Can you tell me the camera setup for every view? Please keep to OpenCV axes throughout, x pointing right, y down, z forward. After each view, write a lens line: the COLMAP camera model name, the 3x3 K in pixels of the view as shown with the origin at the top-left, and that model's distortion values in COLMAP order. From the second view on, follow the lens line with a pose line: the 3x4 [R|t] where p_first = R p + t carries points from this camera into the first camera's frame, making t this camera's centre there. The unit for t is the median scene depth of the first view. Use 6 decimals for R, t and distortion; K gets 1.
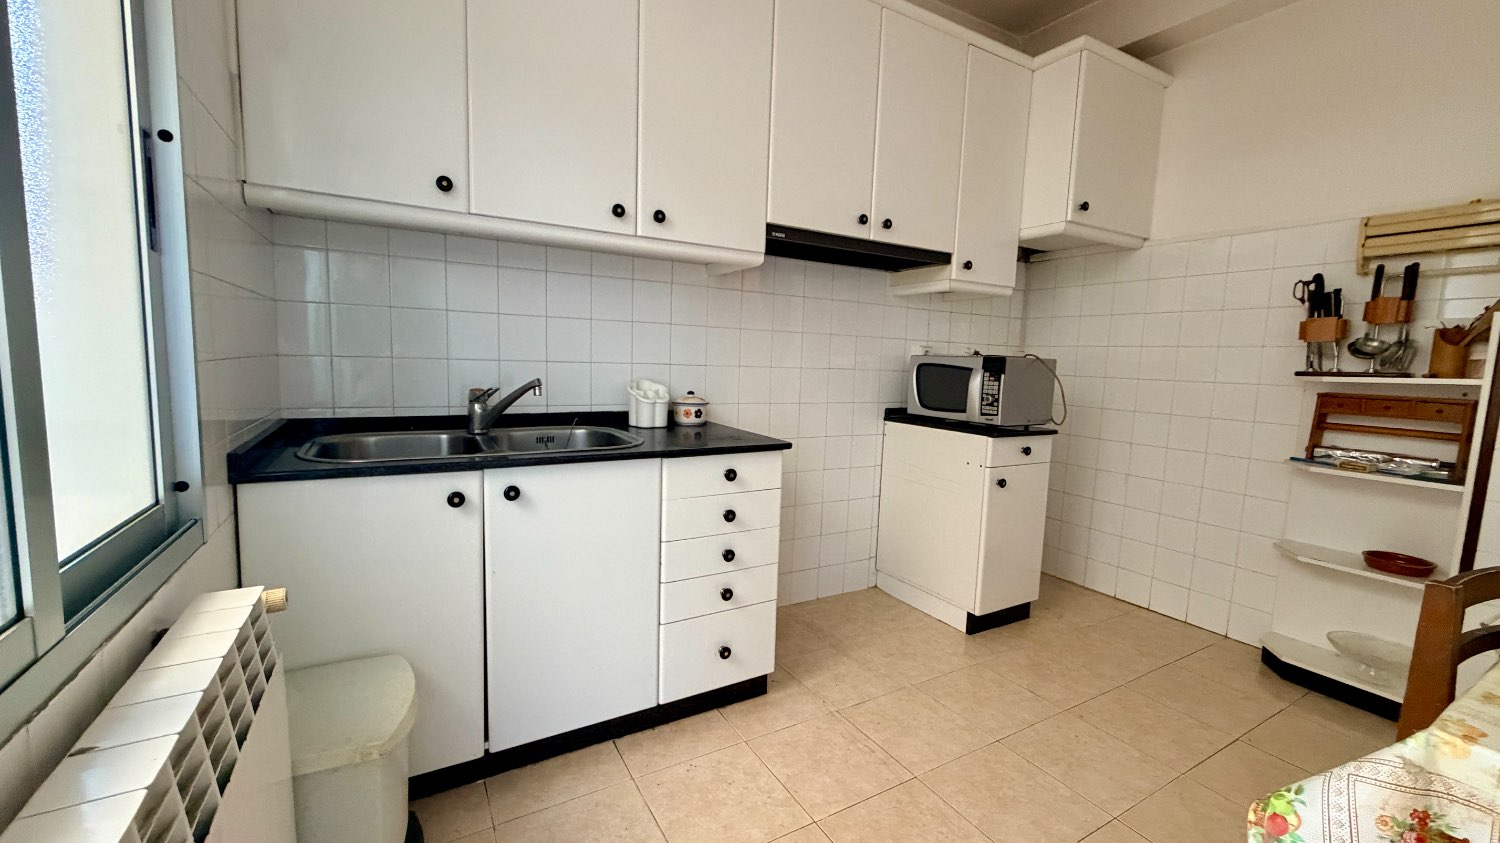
lens RADIAL K [[593.2, 0, 747.5], [0, 593.2, 418.2], [0, 0, 1]] dist [0.001282, 0.000073]
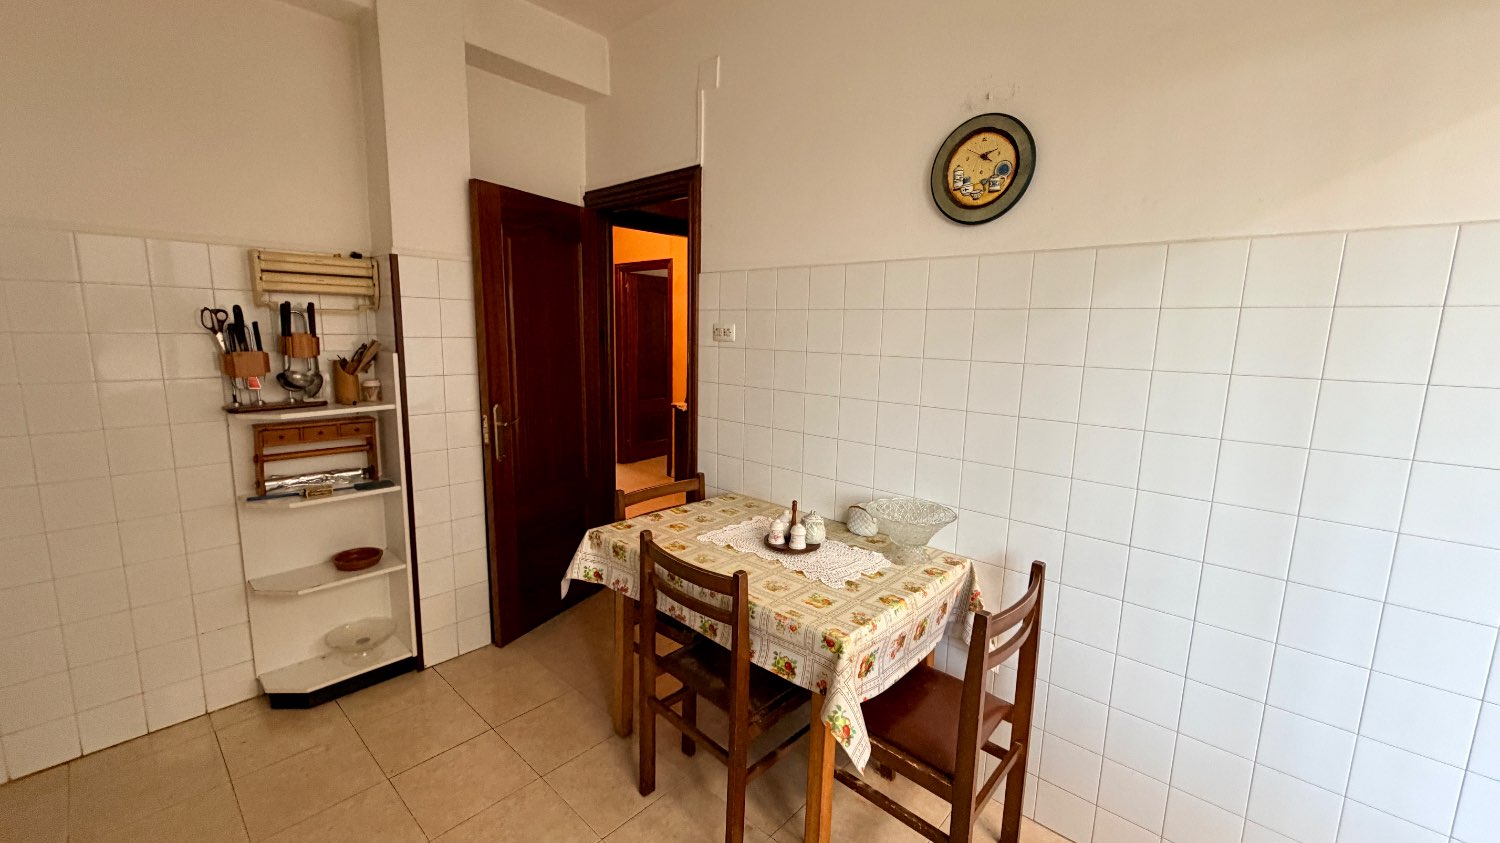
lens RADIAL K [[593.2, 0, 751.4], [0, 593.2, 422.8], [0, 0, 1]] dist [0.001282, 0.000073]
pose [[-0.306461, -0.185854, 0.933563, -0.183299], [0.068516, 0.973903, 0.216377, -0.199348], [-0.949414, 0.130275, -0.285730, 0.497227]]
